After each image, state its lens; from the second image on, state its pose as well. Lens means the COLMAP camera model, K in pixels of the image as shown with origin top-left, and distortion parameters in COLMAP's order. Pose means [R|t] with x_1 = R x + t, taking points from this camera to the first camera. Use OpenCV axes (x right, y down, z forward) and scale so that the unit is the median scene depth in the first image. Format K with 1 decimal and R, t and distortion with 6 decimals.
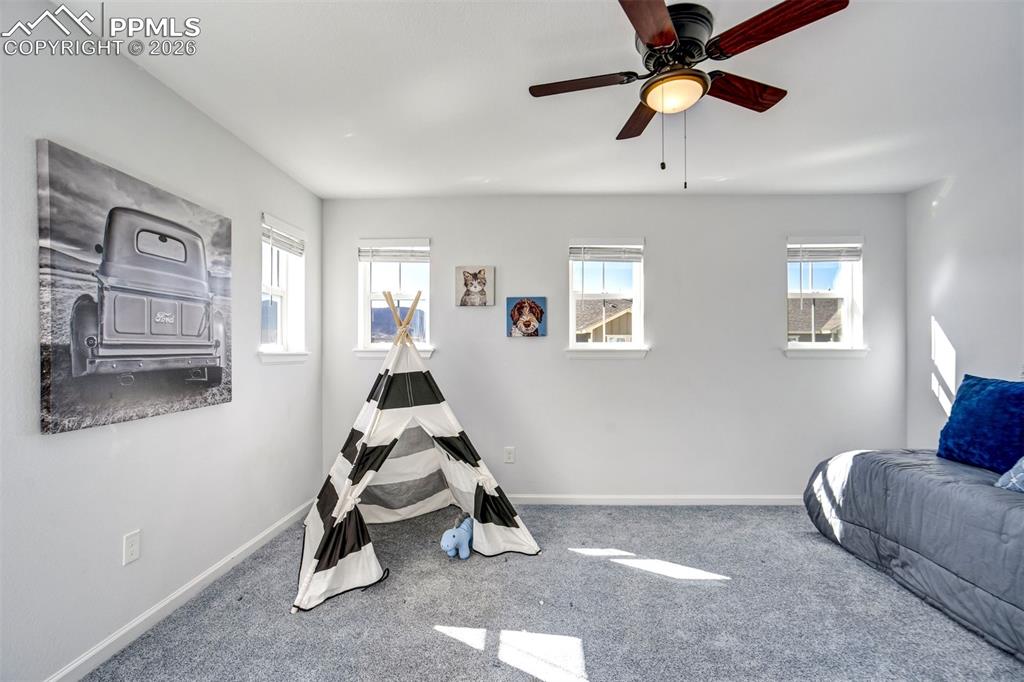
lens RADIAL K [[485.5, 0, 514.1], [0, 485.5, 350.0], [0, 0, 1]] dist [-0.021049, 0.007661]
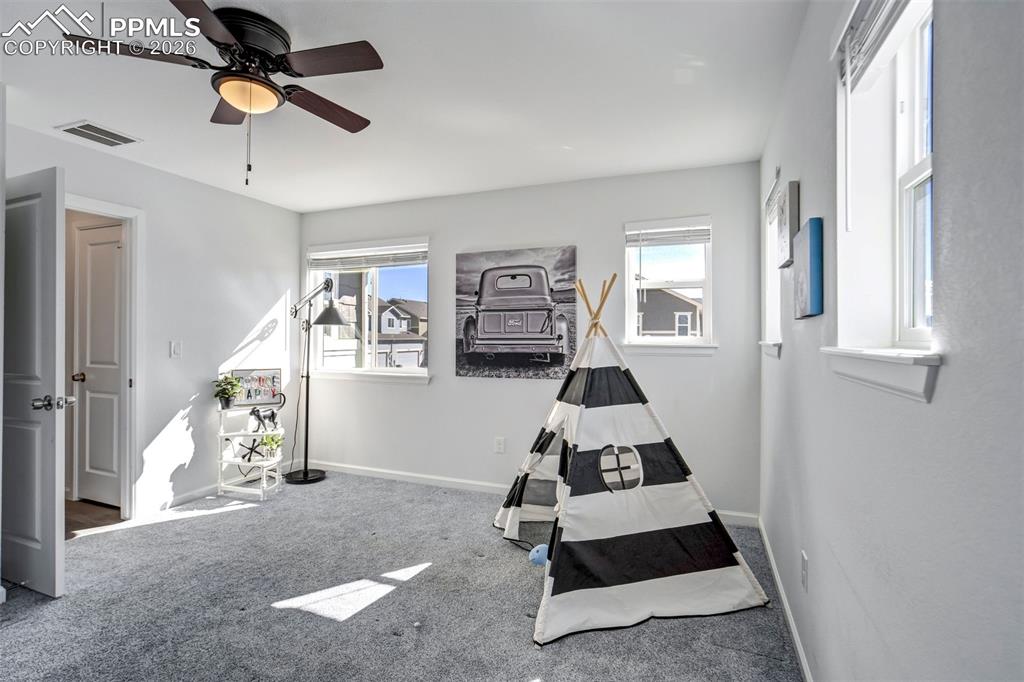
lens RADIAL K [[485.5, 0, 512.9], [0, 485.5, 335.0], [0, 0, 1]] dist [-0.021049, 0.007661]
pose [[-0.345051, -0.005135, -0.938570, 0.925323], [-0.002252, 0.999987, -0.004643, -0.014438], [0.938581, 0.000512, -0.345058, 1.606831]]
